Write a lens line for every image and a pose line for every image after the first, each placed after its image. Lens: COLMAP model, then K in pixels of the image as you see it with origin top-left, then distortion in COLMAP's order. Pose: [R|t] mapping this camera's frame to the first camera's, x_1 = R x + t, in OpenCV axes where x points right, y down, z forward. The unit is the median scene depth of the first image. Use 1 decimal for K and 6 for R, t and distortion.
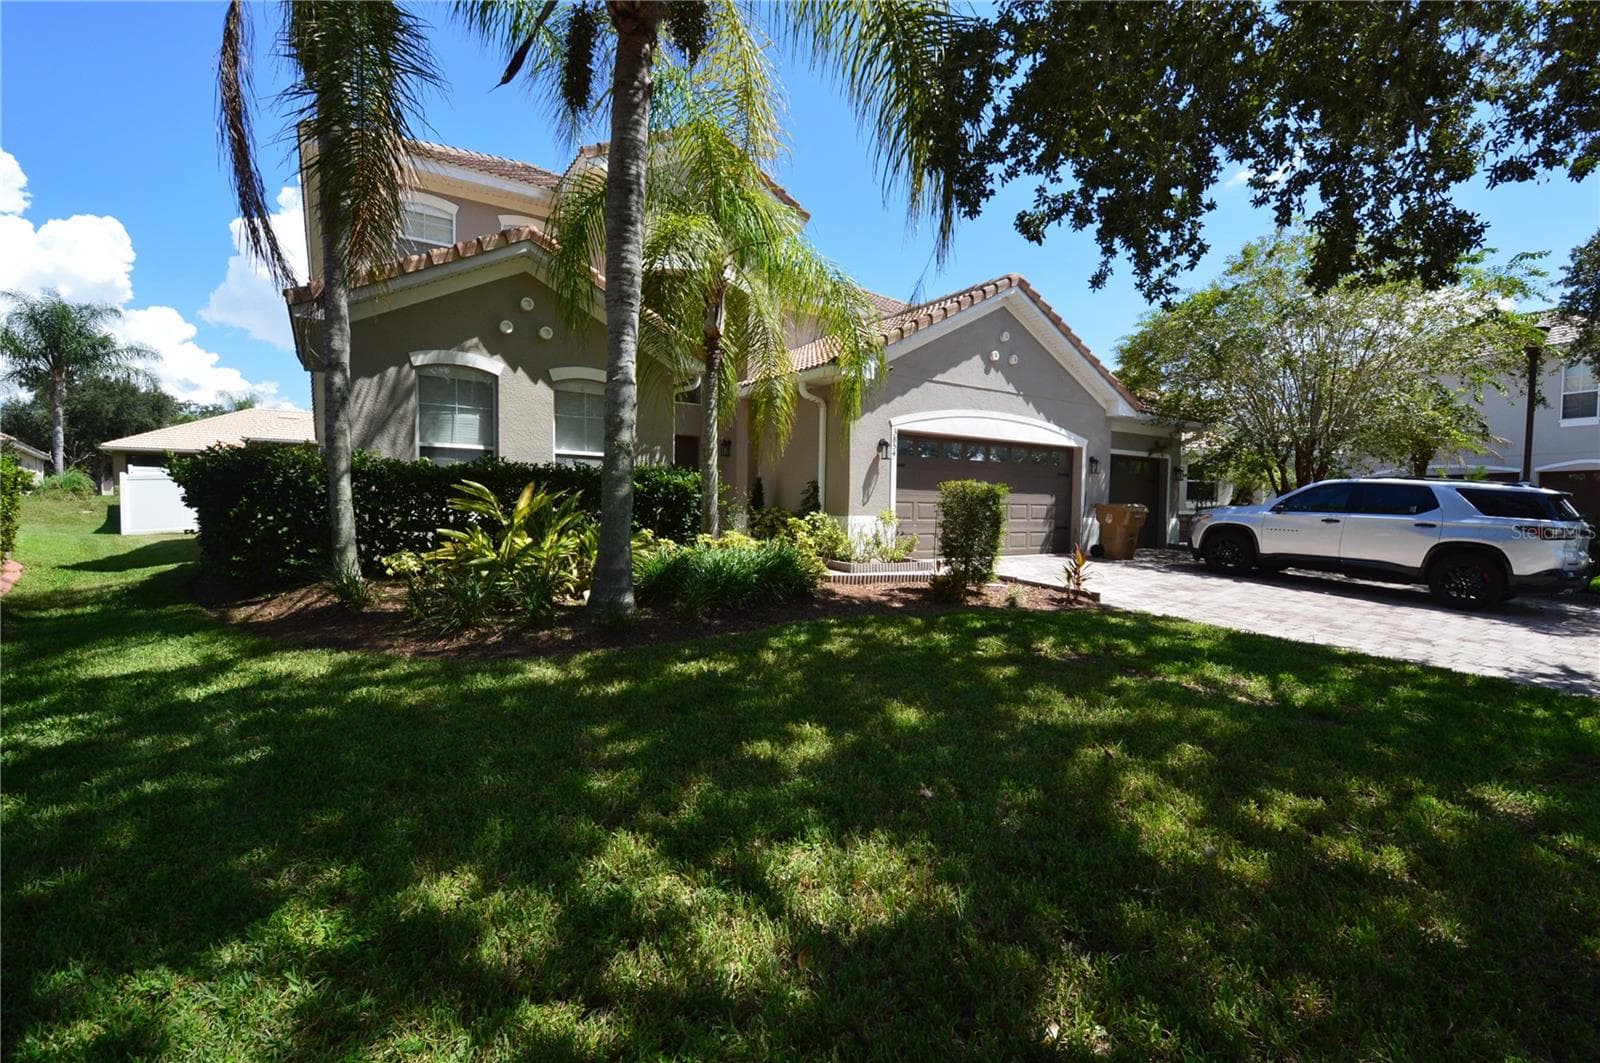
lens RADIAL K [[704.7, 0, 799.0], [0, 704.7, 525.4], [0, 0, 1]] dist [0.001911, -0.000108]
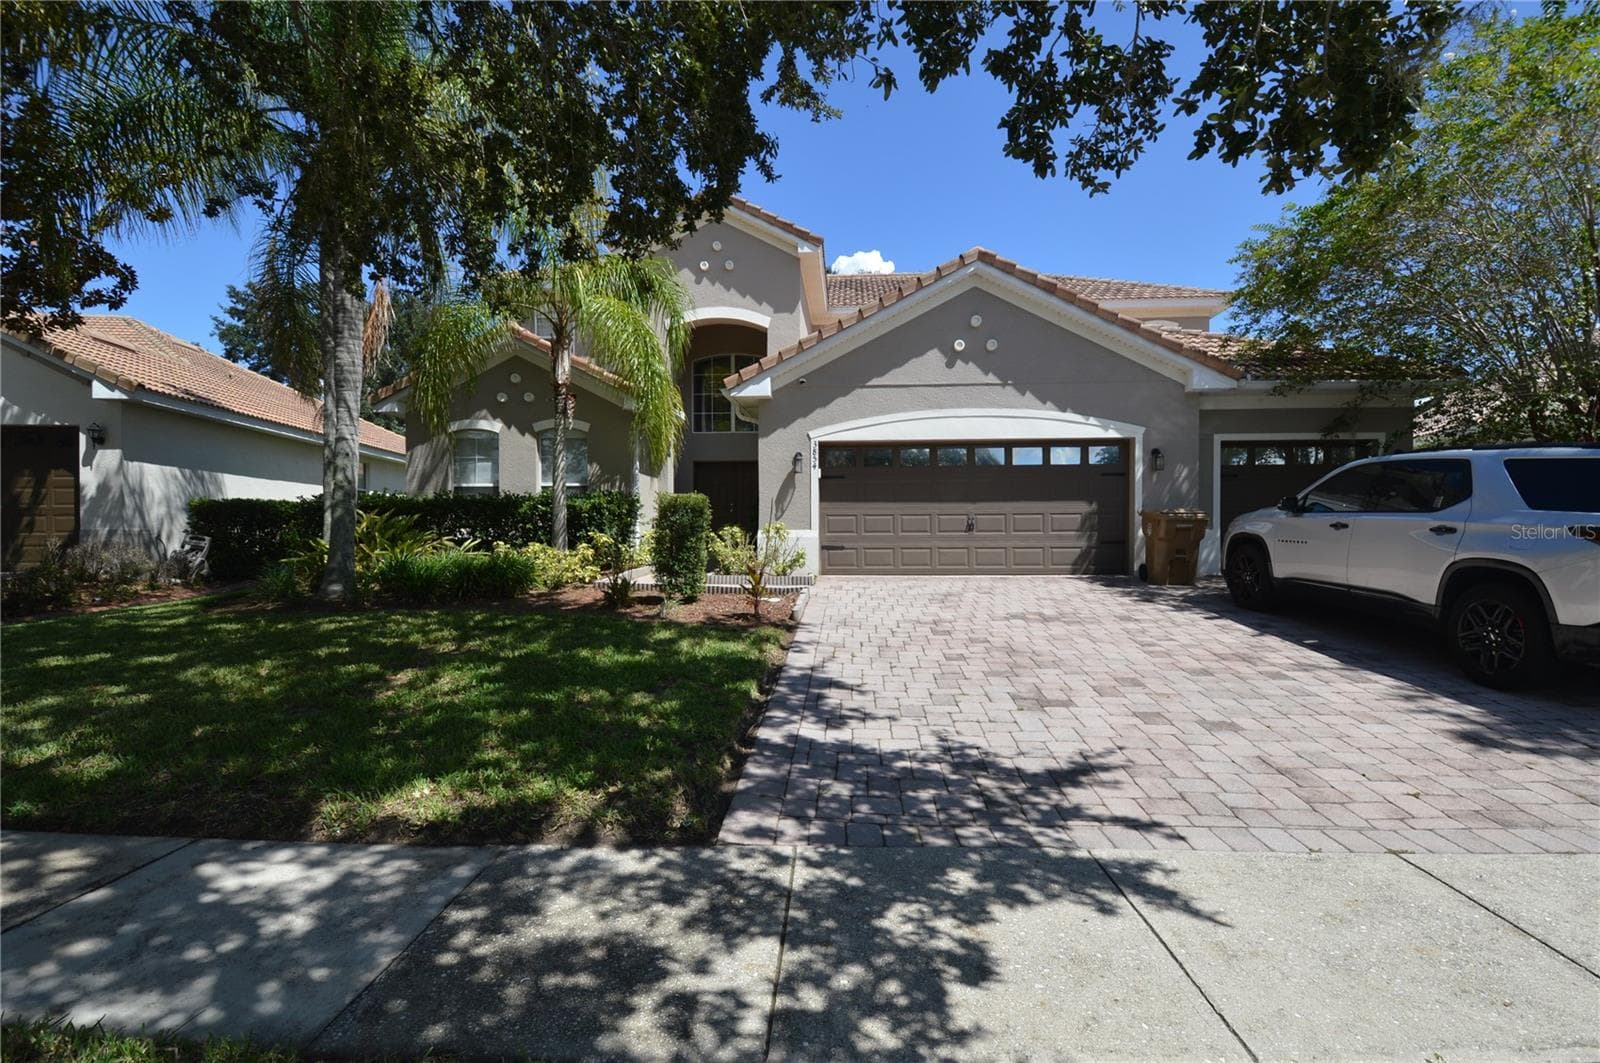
lens RADIAL K [[704.7, 0, 799.0], [0, 704.7, 525.4], [0, 0, 1]] dist [0.001911, -0.000108]
pose [[0.795834, -0.020854, -0.605156, 0.713585], [0.001465, 0.999470, -0.032515, 0.012091], [0.605514, 0.024990, 0.795442, 0.208948]]
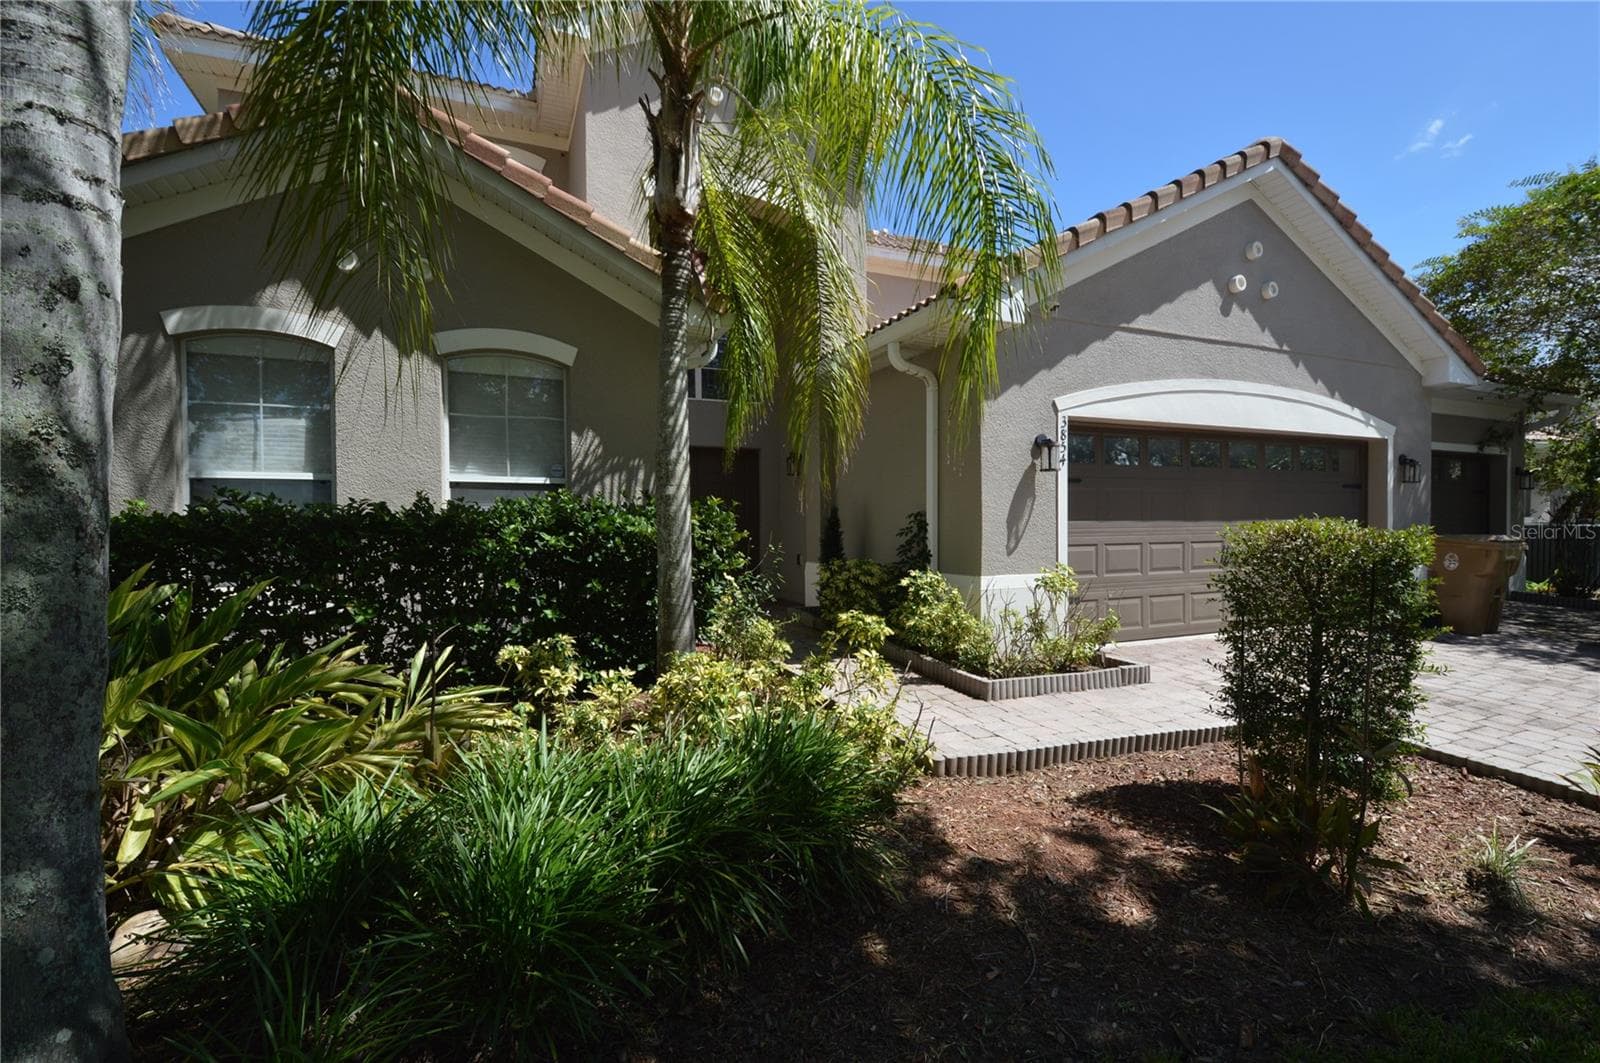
lens RADIAL K [[711.7, 0, 800.8], [0, 711.7, 534.0], [0, 0, 1]] dist [-0.008863, -0.000441]
pose [[0.983663, -0.019767, -0.178933, 0.030730], [0.017472, 0.999744, -0.014390, -0.039598], [0.179171, 0.011028, 0.983756, 0.414196]]
